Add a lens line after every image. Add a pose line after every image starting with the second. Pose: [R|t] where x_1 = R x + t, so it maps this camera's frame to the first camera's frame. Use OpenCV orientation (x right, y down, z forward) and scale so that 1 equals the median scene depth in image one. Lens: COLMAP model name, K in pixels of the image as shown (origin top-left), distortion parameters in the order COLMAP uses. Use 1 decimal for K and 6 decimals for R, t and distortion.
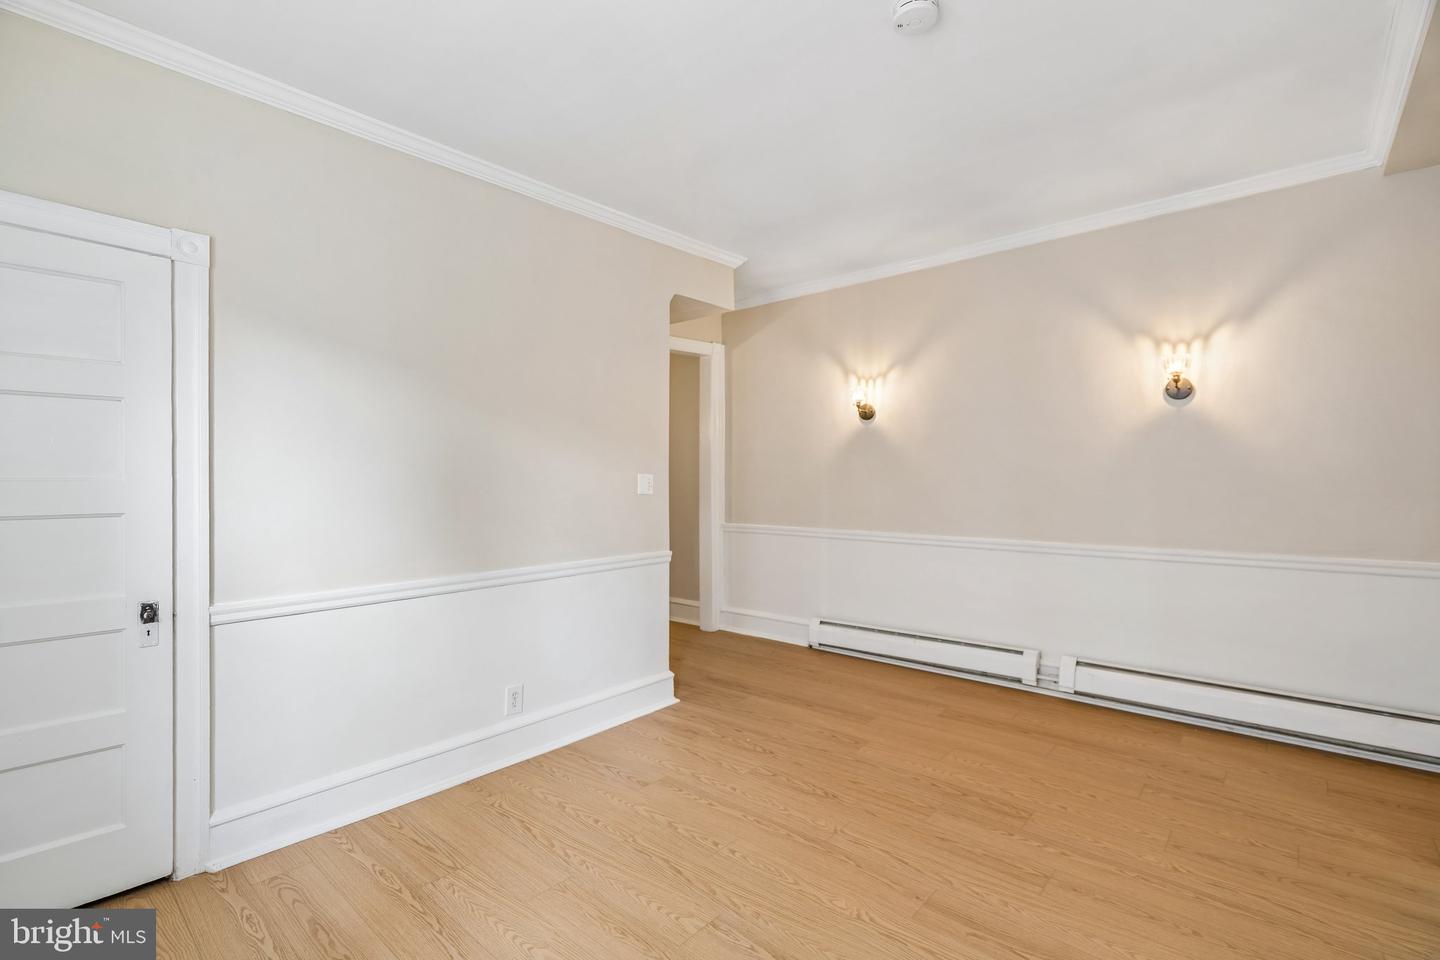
lens RADIAL K [[652.5, 0, 716.2], [0, 652.5, 476.3], [0, 0, 1]] dist [-0.000530, 0.000282]
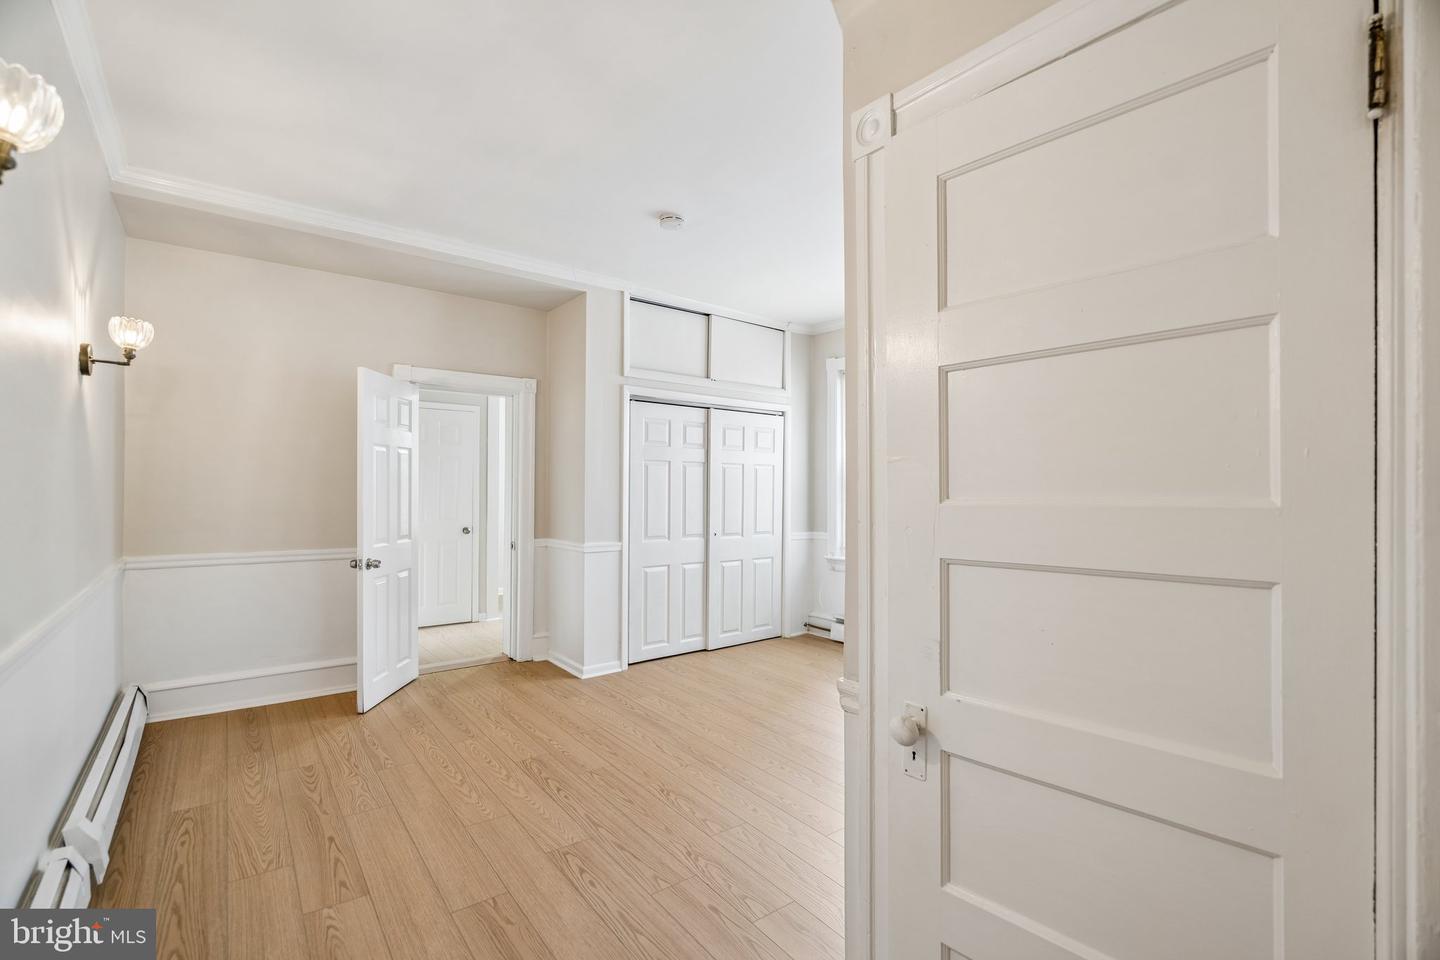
lens RADIAL K [[649.1, 0, 721.8], [0, 649.1, 489.5], [0, 0, 1]] dist [-0.000542, -0.000061]
pose [[-0.983878, -0.000725, 0.178839, -0.100327], [-0.001484, 0.999990, -0.004109, 0.008872], [-0.178834, -0.004308, -0.983870, 2.021469]]
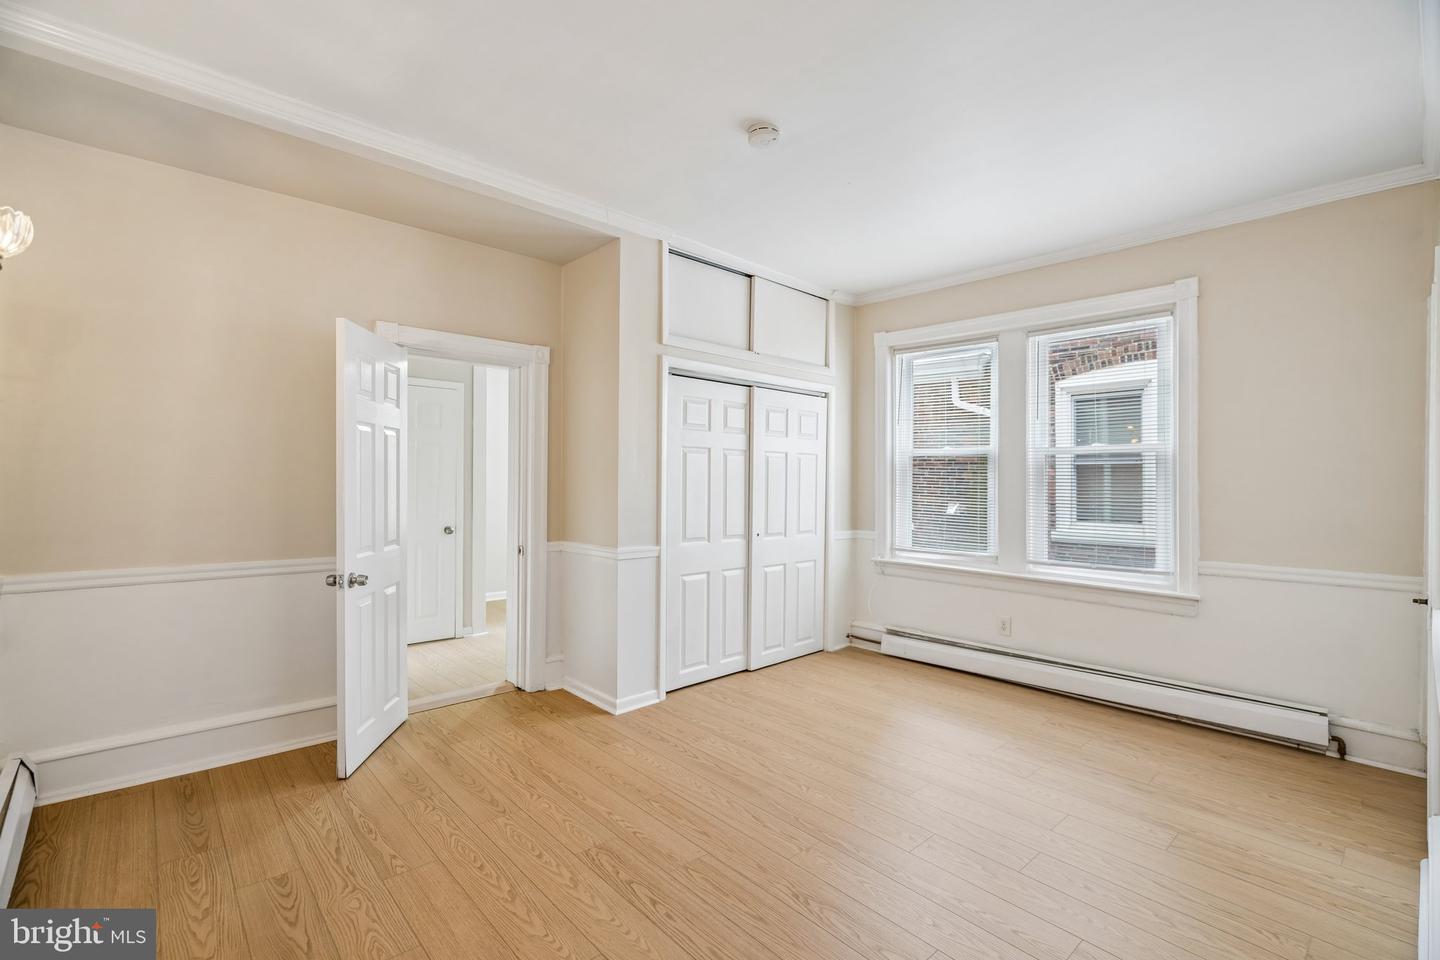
lens RADIAL K [[648.2, 0, 719.5], [0, 648.2, 488.0], [0, 0, 1]] dist [-0.001264, 0.000061]
pose [[-0.994880, -0.003083, 0.101019, 0.196547], [-0.002555, 0.999982, 0.005350, 0.007203], [-0.101033, 0.005065, -0.994870, 1.768406]]
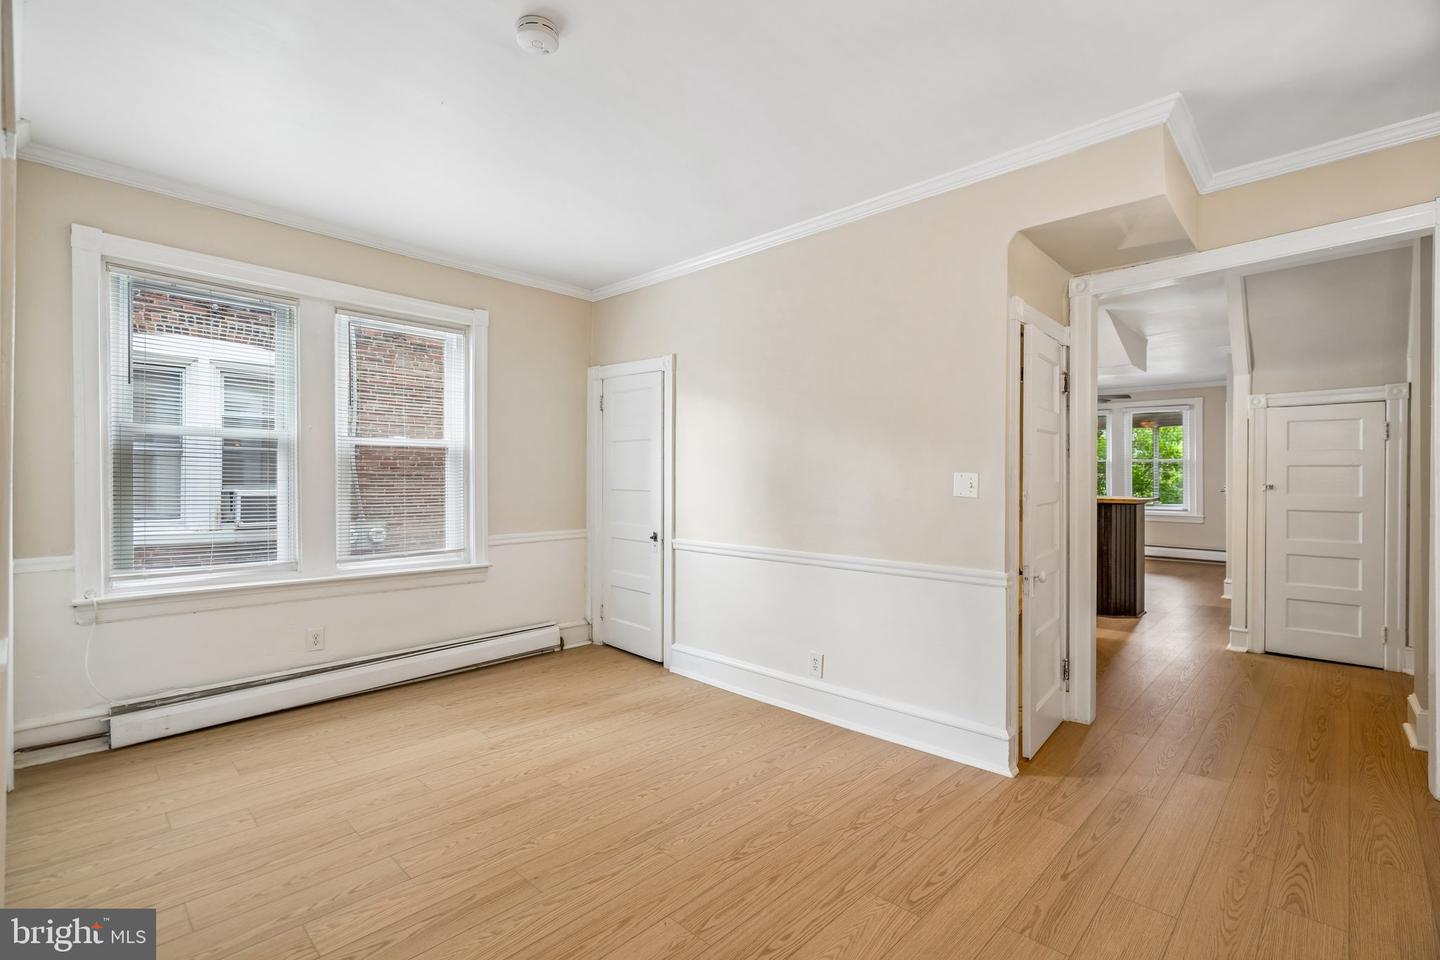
lens RADIAL K [[649.4, 0, 714.3], [0, 649.4, 478.9], [0, 0, 1]] dist [0.001437, 0.000750]
pose [[-0.037678, 0.007557, -0.999261, 1.012153], [-0.001806, 0.999969, 0.007630, -0.000865], [0.999288, 0.002092, -0.037663, 1.004609]]
